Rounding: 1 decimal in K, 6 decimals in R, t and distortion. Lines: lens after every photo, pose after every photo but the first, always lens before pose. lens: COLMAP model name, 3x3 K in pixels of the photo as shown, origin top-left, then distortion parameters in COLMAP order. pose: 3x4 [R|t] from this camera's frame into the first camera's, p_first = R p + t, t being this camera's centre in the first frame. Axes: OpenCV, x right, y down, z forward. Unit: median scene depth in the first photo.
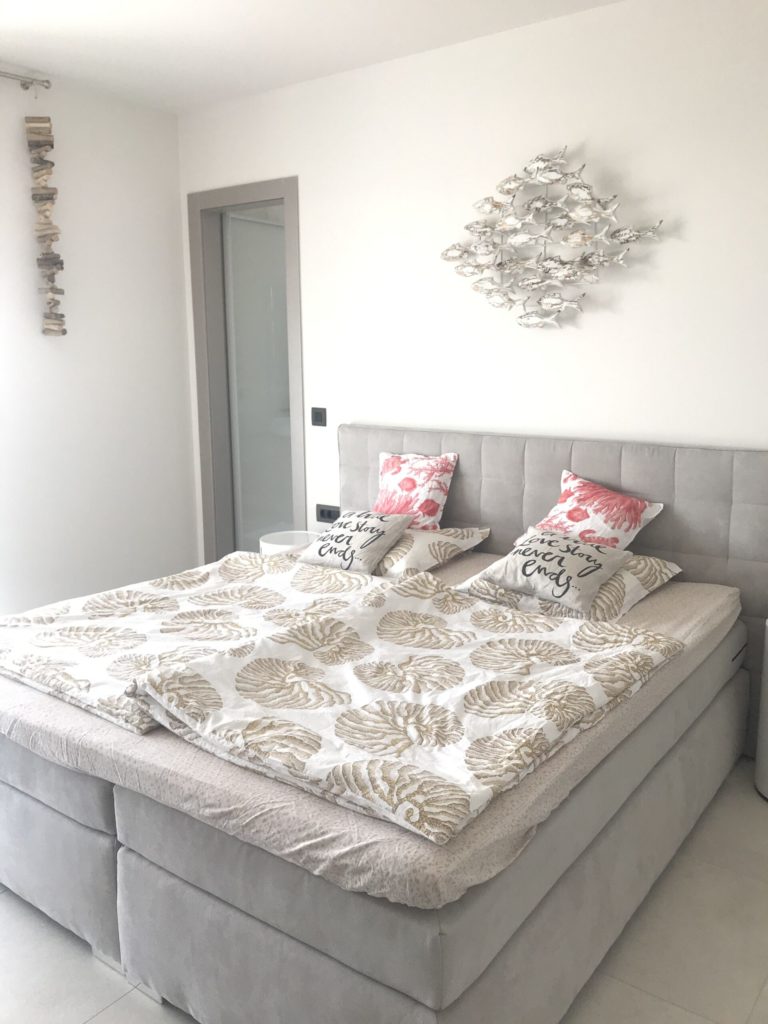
lens RADIAL K [[843.8, 0, 383.5], [0, 843.8, 514.1], [0, 0, 1]] dist [-0.008842, -0.006947]
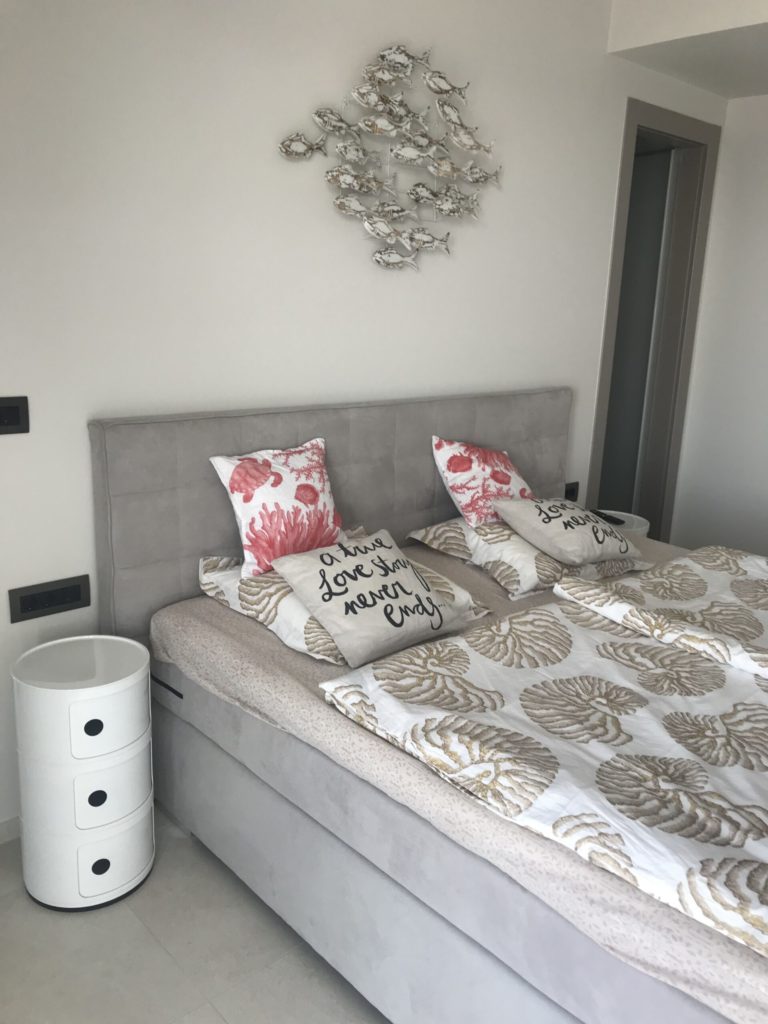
lens RADIAL K [[843.8, 0, 382.6], [0, 843.8, 508.3], [0, 0, 1]] dist [-0.008842, -0.006947]
pose [[0.192446, -0.228309, 0.954379, -0.665995], [0.152196, 0.967734, 0.200814, -0.165993], [-0.969433, 0.106606, 0.220984, 0.879909]]
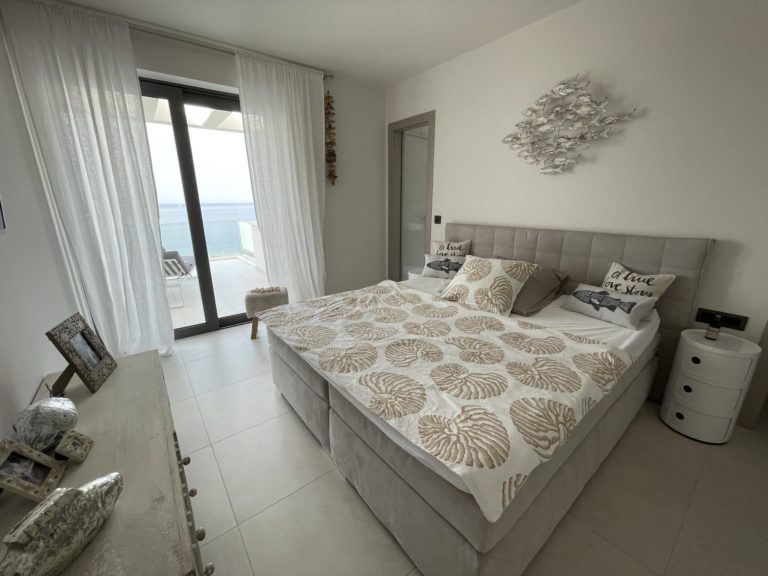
lens RADIAL K [[308.7, 0, 378.8], [0, 308.7, 289.1], [0, 0, 1]] dist [0.001470, -0.000202]
pose [[0.964400, 0.071115, -0.254707, -0.004856], [-0.048665, 0.994440, 0.093390, 0.002115], [0.259932, -0.077669, 0.962498, 0.167454]]
